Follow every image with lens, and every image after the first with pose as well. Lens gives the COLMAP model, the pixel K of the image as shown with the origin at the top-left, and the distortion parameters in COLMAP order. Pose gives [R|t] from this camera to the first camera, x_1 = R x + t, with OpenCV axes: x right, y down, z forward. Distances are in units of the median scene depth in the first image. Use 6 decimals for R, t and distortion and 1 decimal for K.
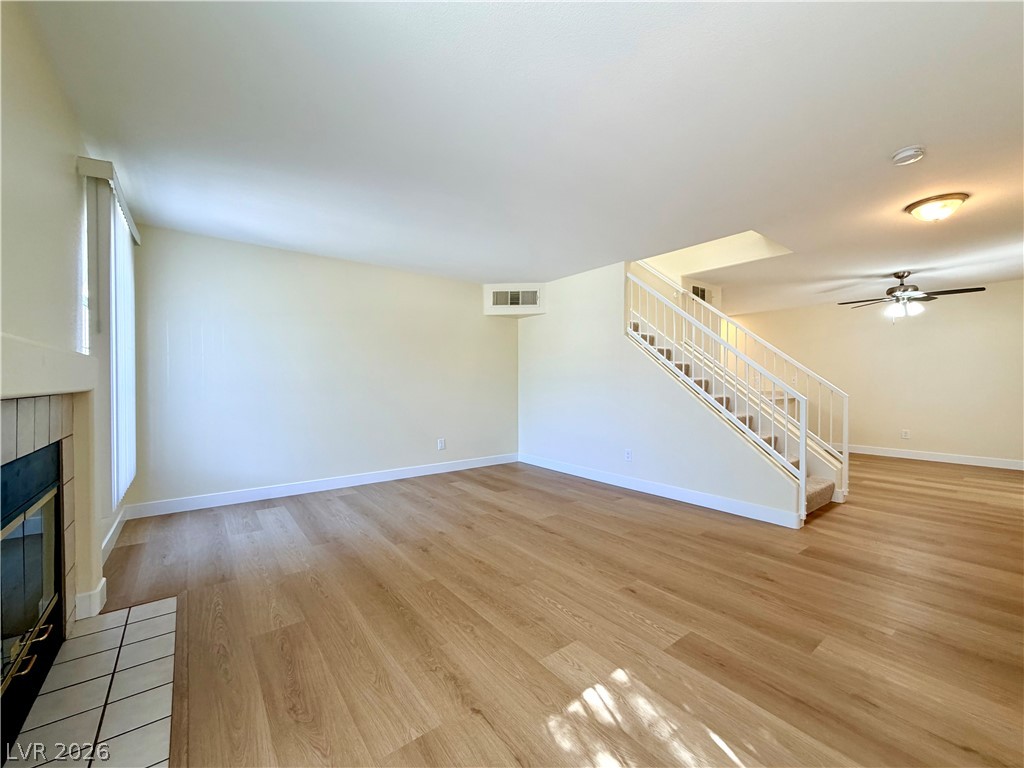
lens RADIAL K [[413.6, 0, 513.7], [0, 413.6, 385.8], [0, 0, 1]] dist [-0.000706, 0.000261]
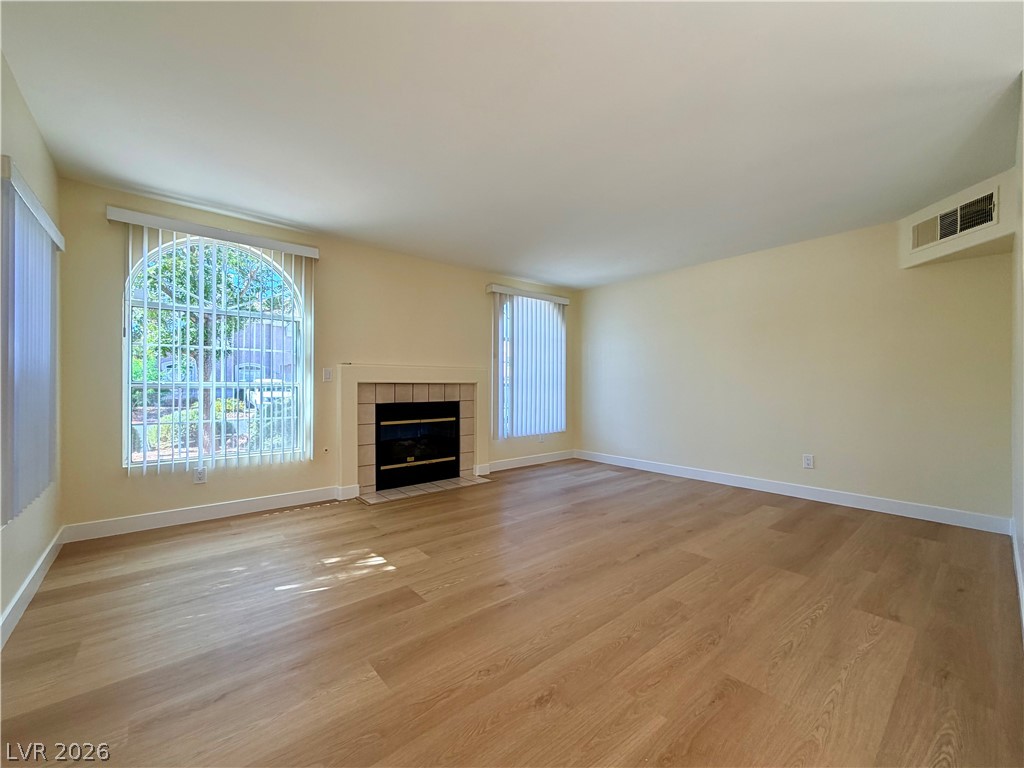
lens RADIAL K [[413.6, 0, 513.7], [0, 413.6, 385.8], [0, 0, 1]] dist [-0.000706, 0.000261]
pose [[0.045934, 0.000099, -0.998944, 1.109228], [-0.010613, 0.999944, -0.000389, 0.018431], [0.998888, 0.010619, 0.045932, 0.852042]]
